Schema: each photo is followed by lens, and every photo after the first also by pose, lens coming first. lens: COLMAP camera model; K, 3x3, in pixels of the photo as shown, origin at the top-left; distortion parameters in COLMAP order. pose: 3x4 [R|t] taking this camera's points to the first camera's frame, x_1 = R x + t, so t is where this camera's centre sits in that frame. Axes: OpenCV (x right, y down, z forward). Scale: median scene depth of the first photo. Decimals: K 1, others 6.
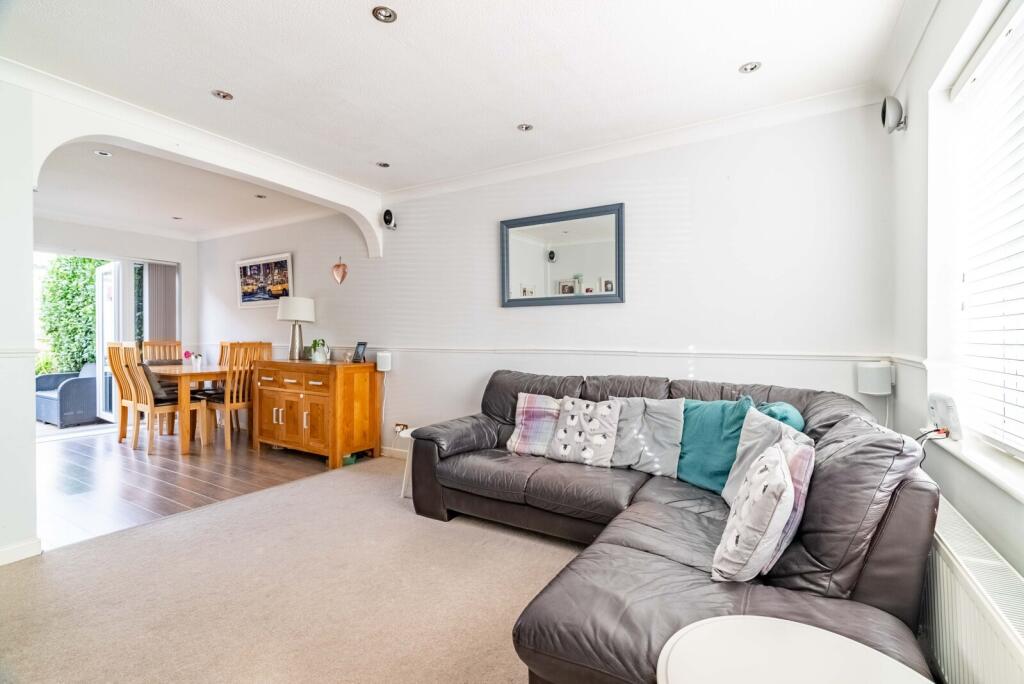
lens RADIAL K [[461.5, 0, 512.0], [0, 461.5, 342.0], [0, 0, 1]] dist [-0.000283, -0.000112]
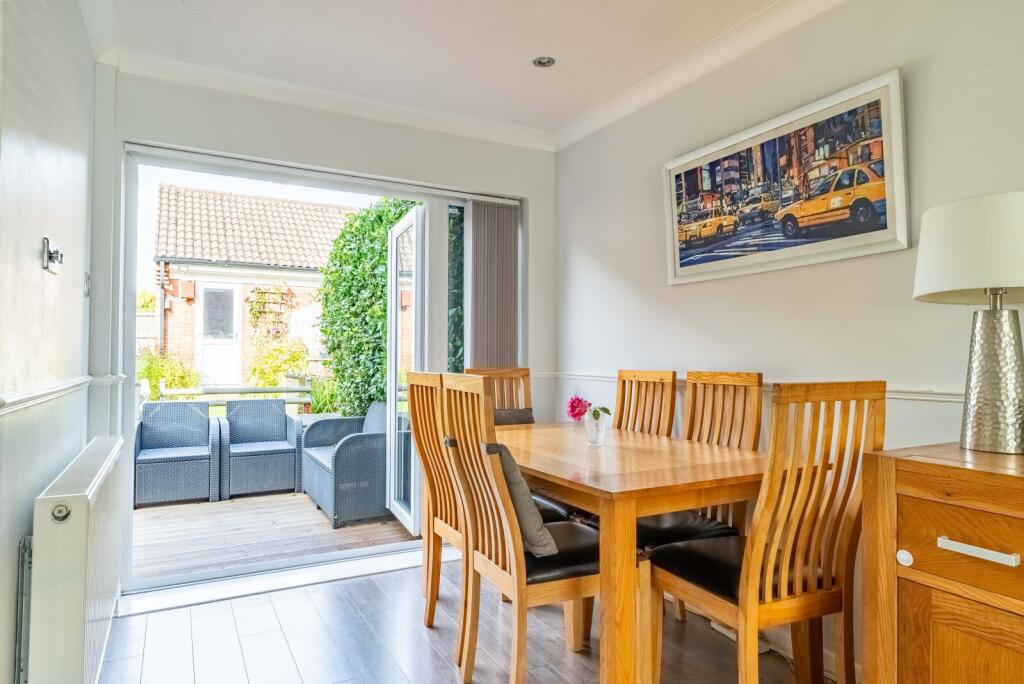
lens RADIAL K [[624.5, 0, 512.0], [0, 624.5, 342.0], [0, 0, 1]] dist [-0.001980, -0.000577]
pose [[0.860811, -0.012509, -0.508771, -0.425275], [-0.004297, 0.999484, -0.031845, -0.007597], [0.508906, 0.029598, 0.860313, 0.469522]]
